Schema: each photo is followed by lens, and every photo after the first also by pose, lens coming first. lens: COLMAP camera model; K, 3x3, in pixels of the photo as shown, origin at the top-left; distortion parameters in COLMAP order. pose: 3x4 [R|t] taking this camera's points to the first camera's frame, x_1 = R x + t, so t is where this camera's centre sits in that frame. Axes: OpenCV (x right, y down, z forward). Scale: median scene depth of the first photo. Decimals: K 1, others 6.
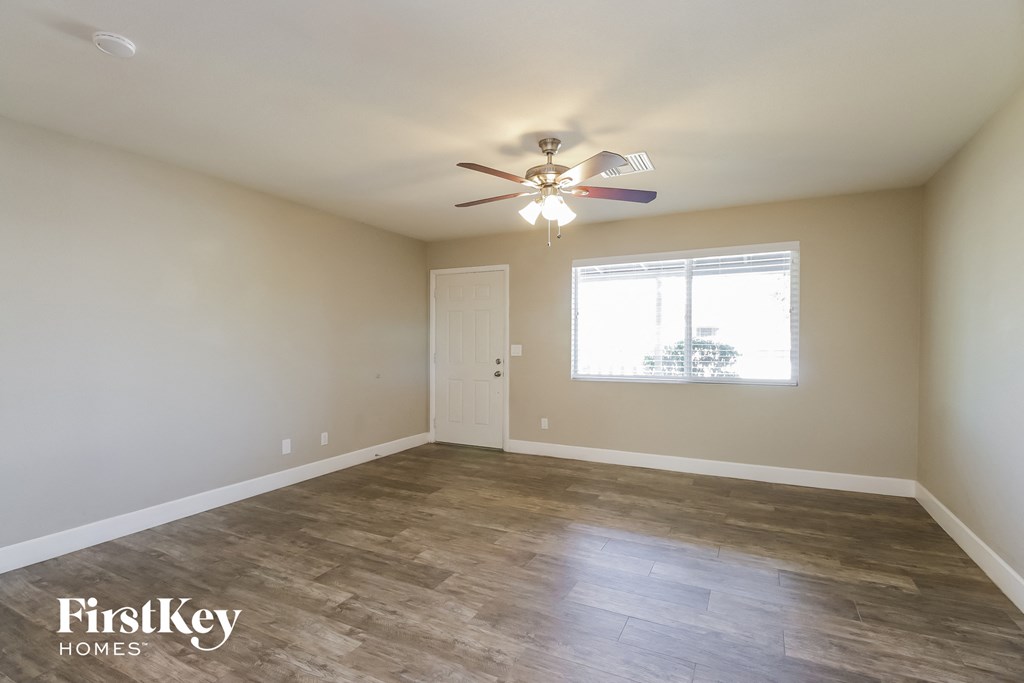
lens RADIAL K [[481.1, 0, 512.5], [0, 481.1, 342.9], [0, 0, 1]] dist [-0.002318, -0.000293]
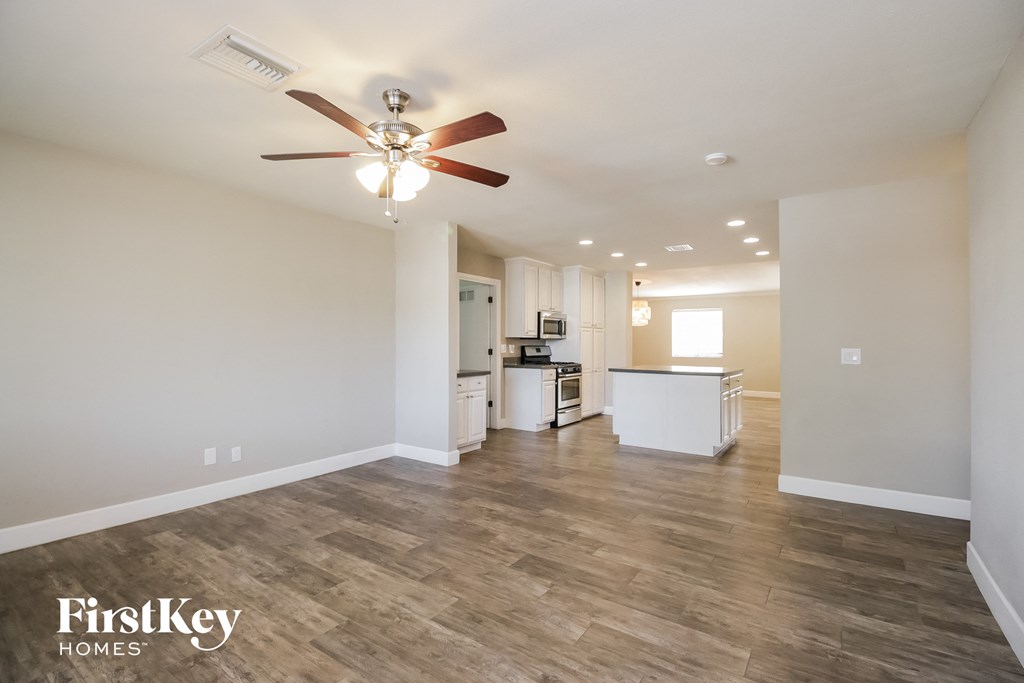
lens RADIAL K [[481.1, 0, 515.4], [0, 481.1, 341.0], [0, 0, 1]] dist [-0.002318, -0.000293]
pose [[-0.990336, -0.004460, 0.138617, -0.269743], [-0.004132, 0.999988, 0.002654, -0.020050], [-0.138628, 0.002056, -0.990342, 1.979625]]
